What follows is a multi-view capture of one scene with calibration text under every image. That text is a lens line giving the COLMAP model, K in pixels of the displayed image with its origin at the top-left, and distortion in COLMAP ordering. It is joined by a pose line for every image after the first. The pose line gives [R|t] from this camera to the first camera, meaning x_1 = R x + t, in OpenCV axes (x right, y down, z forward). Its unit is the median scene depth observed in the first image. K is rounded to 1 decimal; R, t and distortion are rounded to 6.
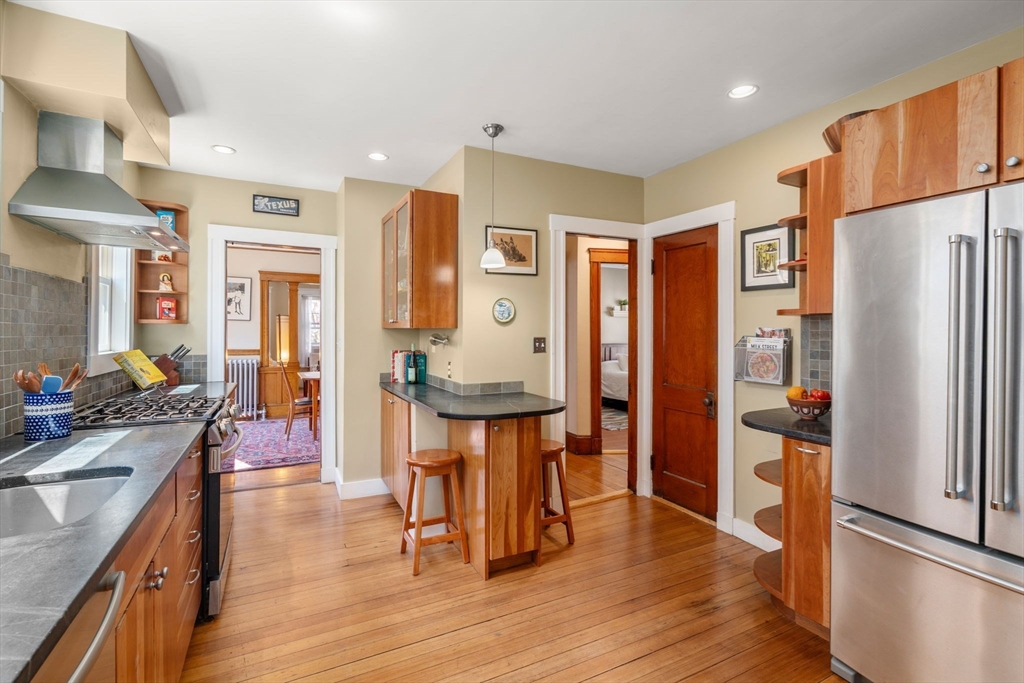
lens RADIAL K [[465.8, 0, 512.2], [0, 465.8, 330.6], [0, 0, 1]] dist [-0.004761, 0.001763]
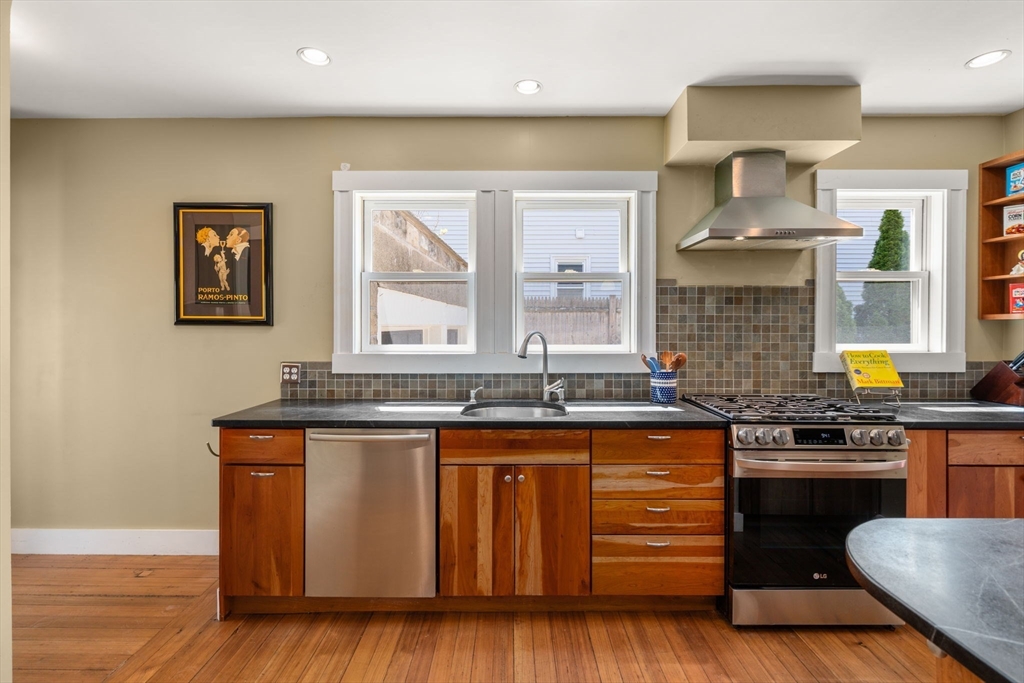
lens RADIAL K [[465.8, 0, 511.7], [0, 465.8, 325.9], [0, 0, 1]] dist [-0.004761, 0.001763]
pose [[-0.458692, -0.005847, -0.888576, 0.251669], [0.000432, 0.999977, -0.006803, -0.000283], [0.888595, -0.003504, -0.458679, 0.606357]]
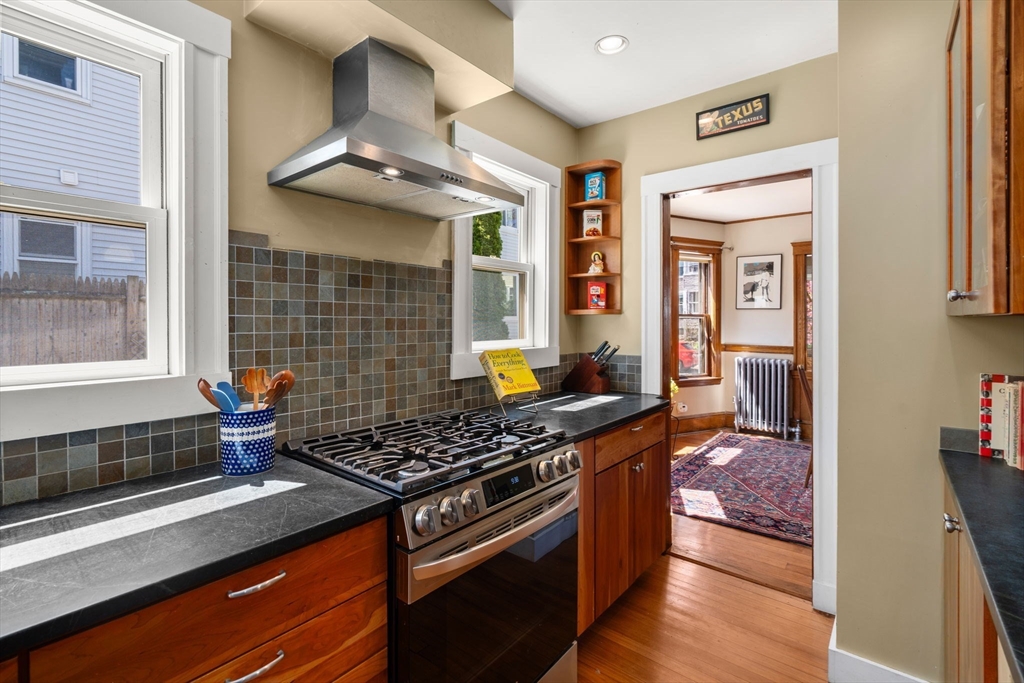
lens RADIAL K [[465.8, 0, 511.8], [0, 465.8, 325.1], [0, 0, 1]] dist [-0.004761, 0.001763]
pose [[0.405243, 0.001914, -0.914207, -0.070592], [0.005829, 0.999972, 0.004678, -0.001442], [0.914190, -0.007225, 0.405221, 0.527512]]
